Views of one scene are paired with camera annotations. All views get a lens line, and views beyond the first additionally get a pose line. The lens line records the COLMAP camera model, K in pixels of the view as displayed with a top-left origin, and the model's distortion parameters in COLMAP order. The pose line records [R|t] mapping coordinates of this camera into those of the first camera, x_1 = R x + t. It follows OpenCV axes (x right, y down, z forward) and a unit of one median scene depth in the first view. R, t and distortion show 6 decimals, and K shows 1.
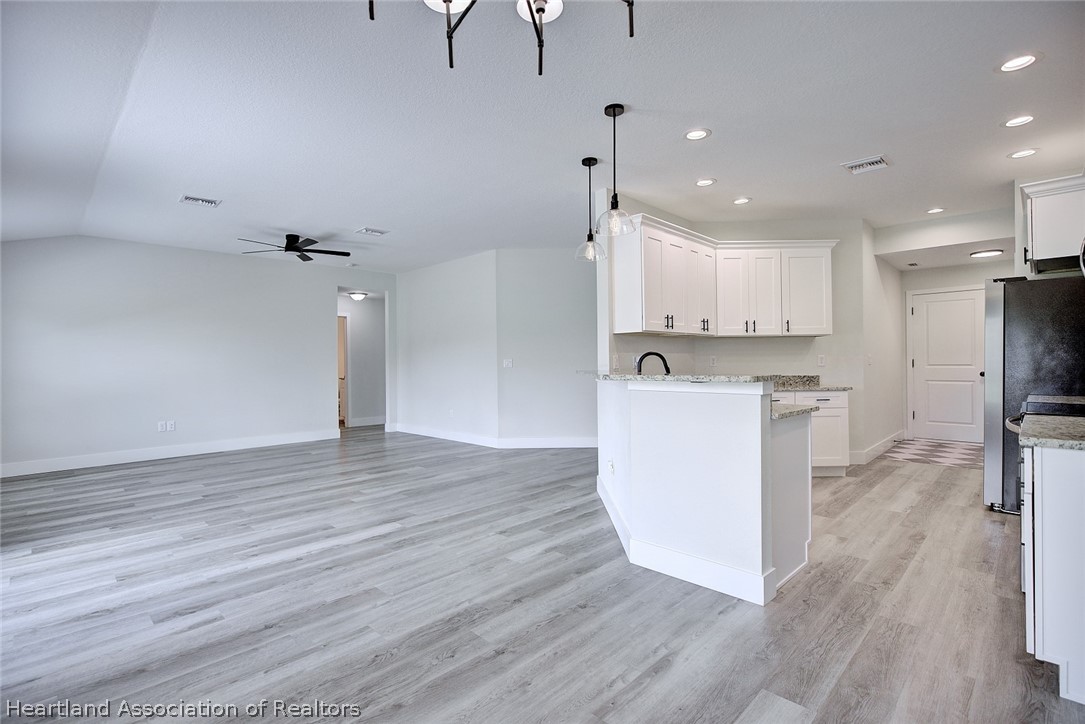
lens RADIAL K [[508.3, 0, 544.3], [0, 508.3, 362.8], [0, 0, 1]] dist [0.002221, 0.000577]
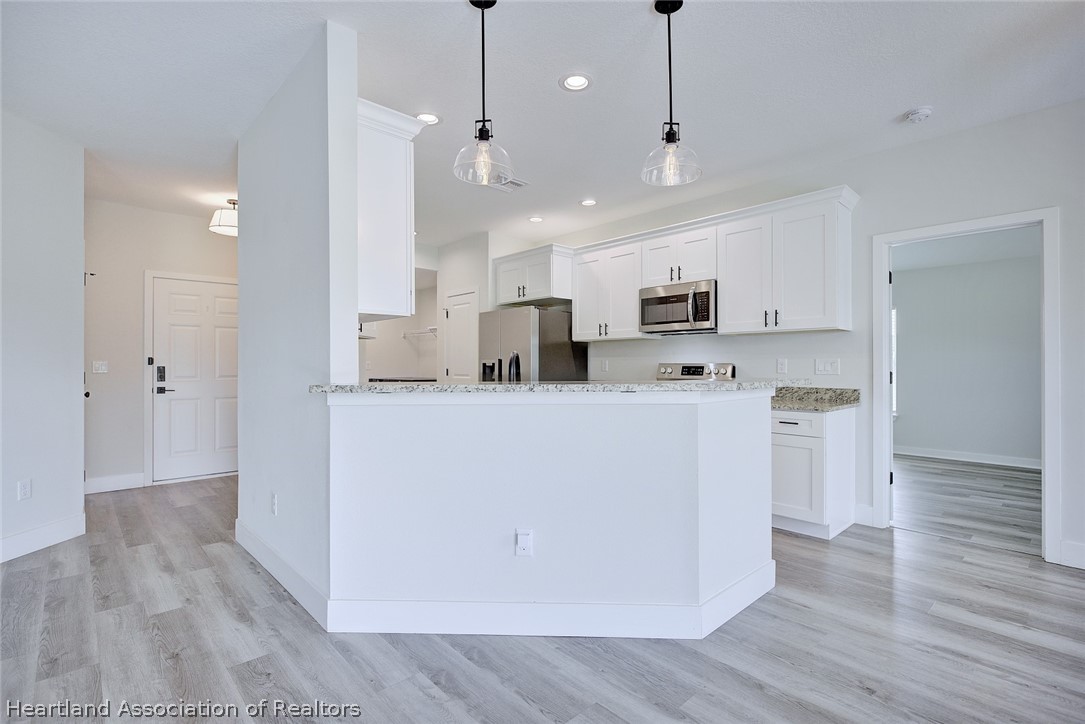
lens RADIAL K [[508.3, 0, 543.6], [0, 508.3, 368.1], [0, 0, 1]] dist [0.002221, 0.000577]
pose [[0.034192, 0.006477, 0.999394, -0.521113], [-0.001399, 0.999978, -0.006433, 0.006347], [-0.999414, -0.001178, 0.034201, 1.089433]]
